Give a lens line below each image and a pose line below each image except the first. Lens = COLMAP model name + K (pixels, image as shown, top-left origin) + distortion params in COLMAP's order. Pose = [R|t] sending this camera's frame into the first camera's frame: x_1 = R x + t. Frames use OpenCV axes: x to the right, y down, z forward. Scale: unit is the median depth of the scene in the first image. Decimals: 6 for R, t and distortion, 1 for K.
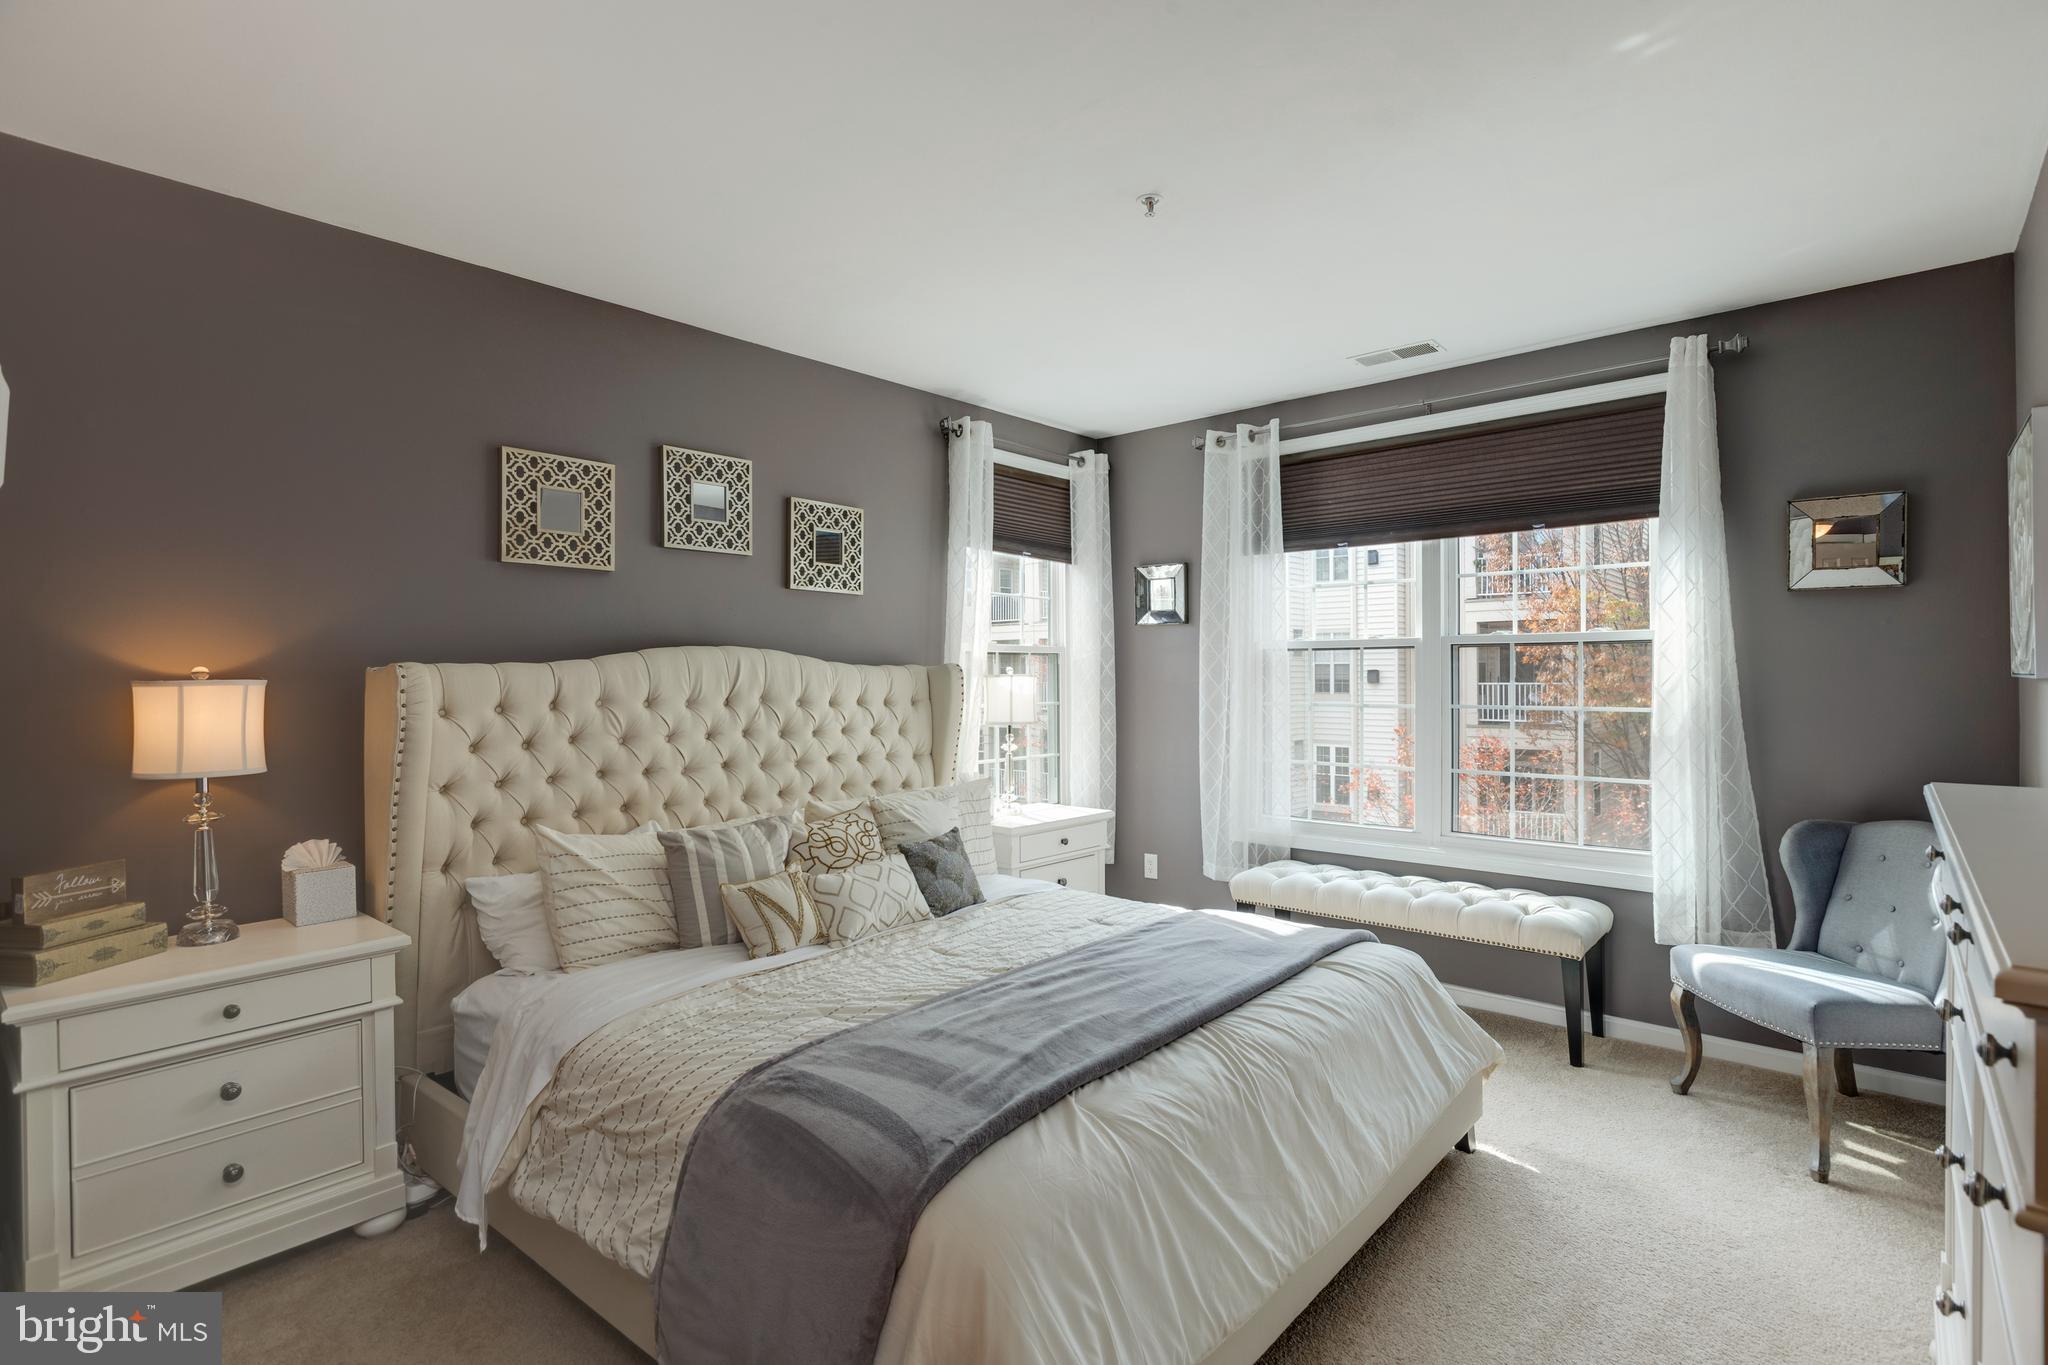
lens RADIAL K [[993.7, 0, 1029.6], [0, 993.7, 673.2], [0, 0, 1]] dist [0.010407, -0.000789]
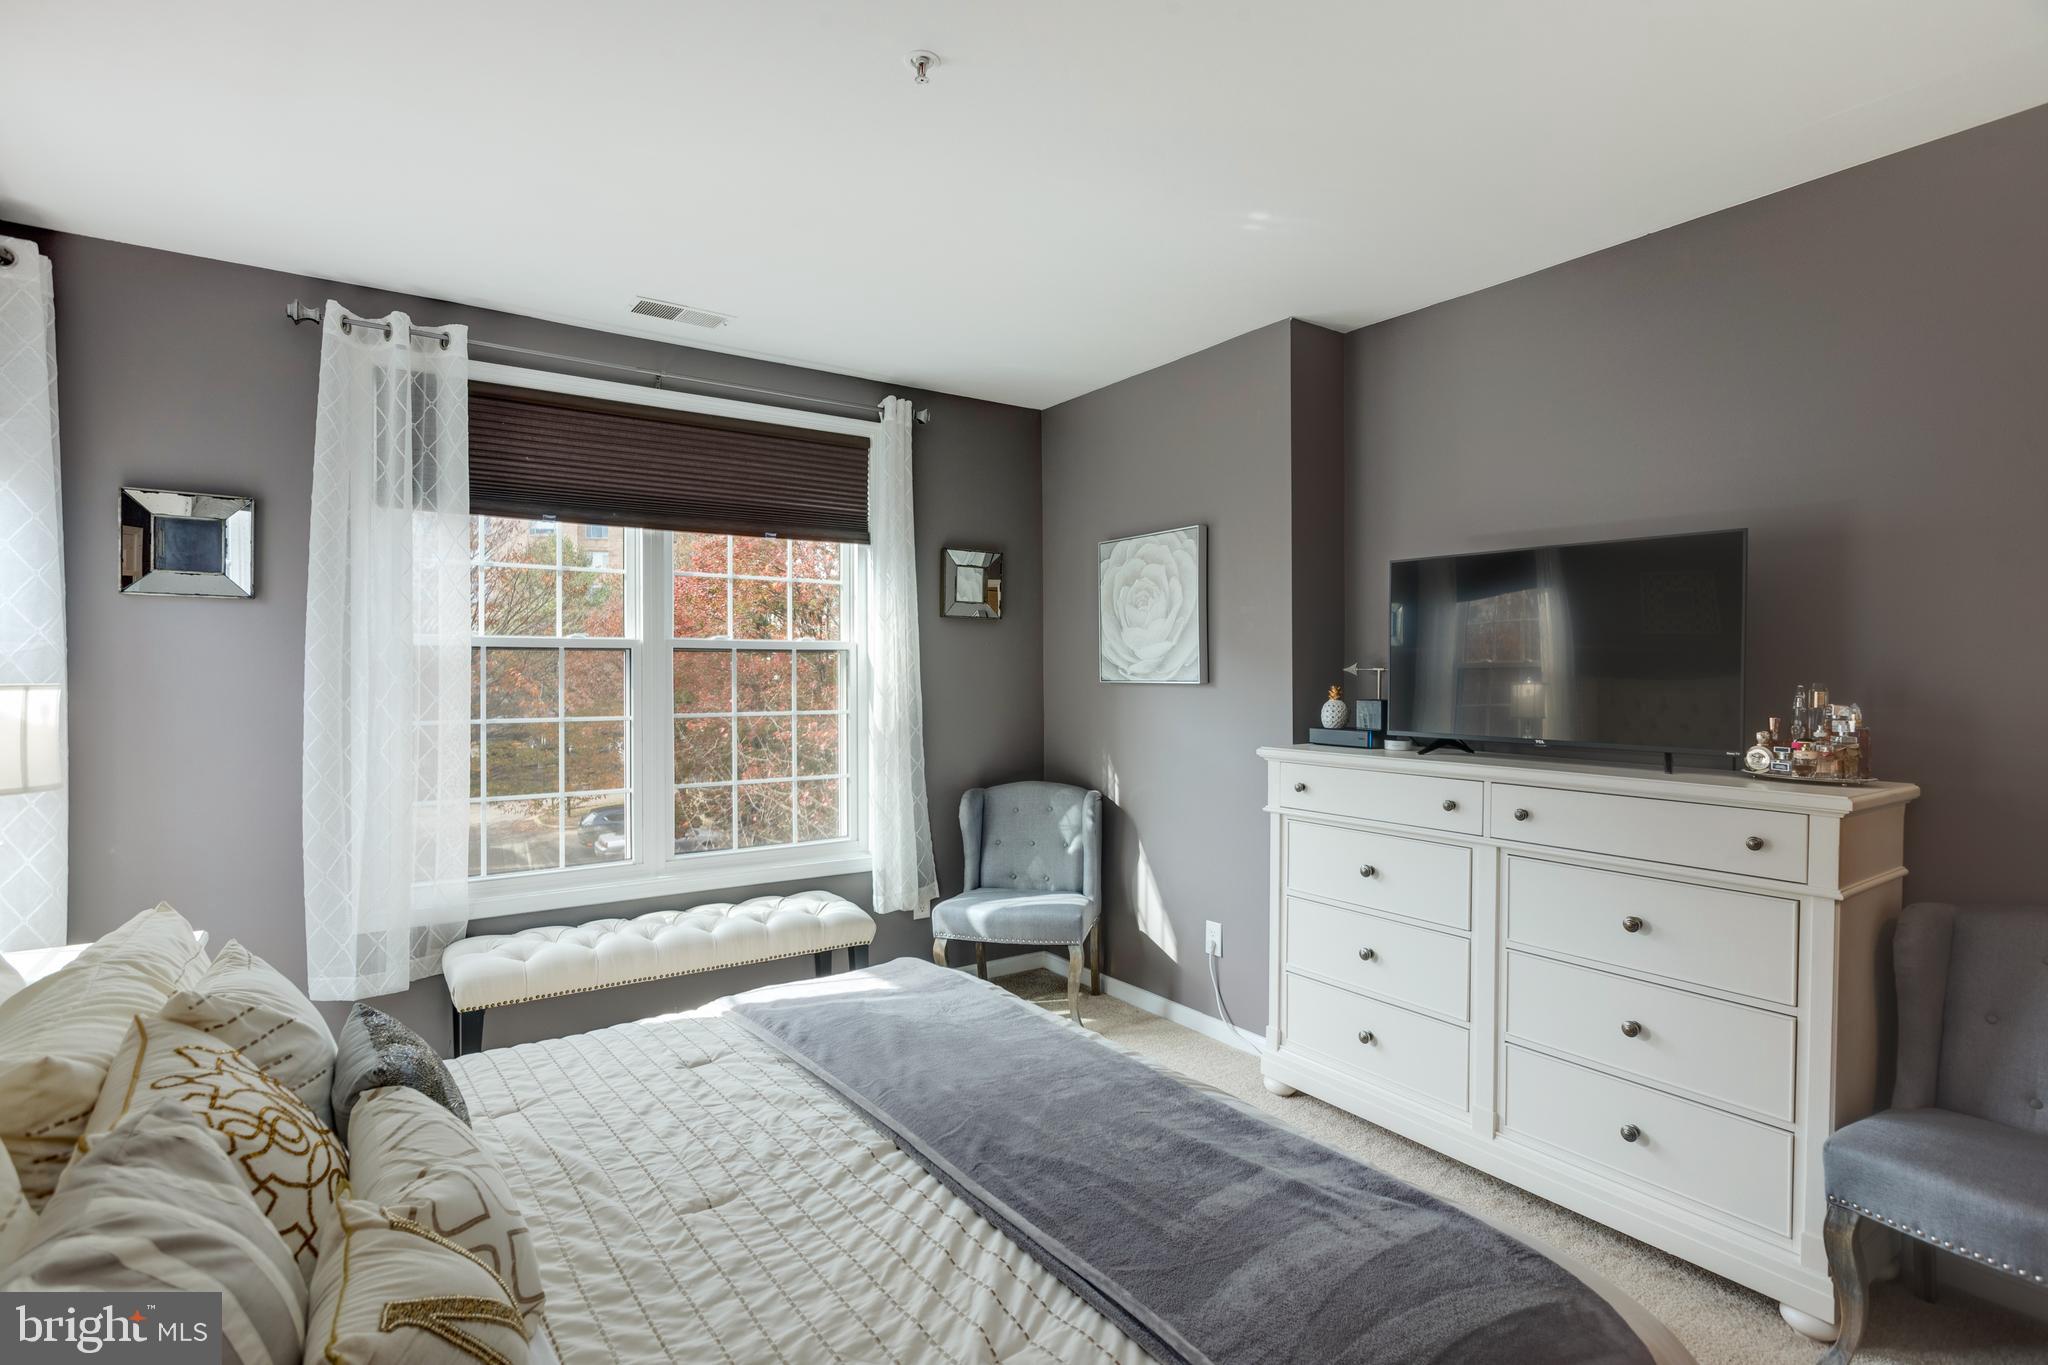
lens RADIAL K [[993.7, 0, 1011.6], [0, 993.7, 679.6], [0, 0, 1]] dist [0.010407, -0.000789]
pose [[0.245686, -0.000632, 0.969349, -0.454926], [0.000889, 1.000000, 0.000426, -0.001439], [-0.969349, 0.000757, 0.245686, 0.569980]]
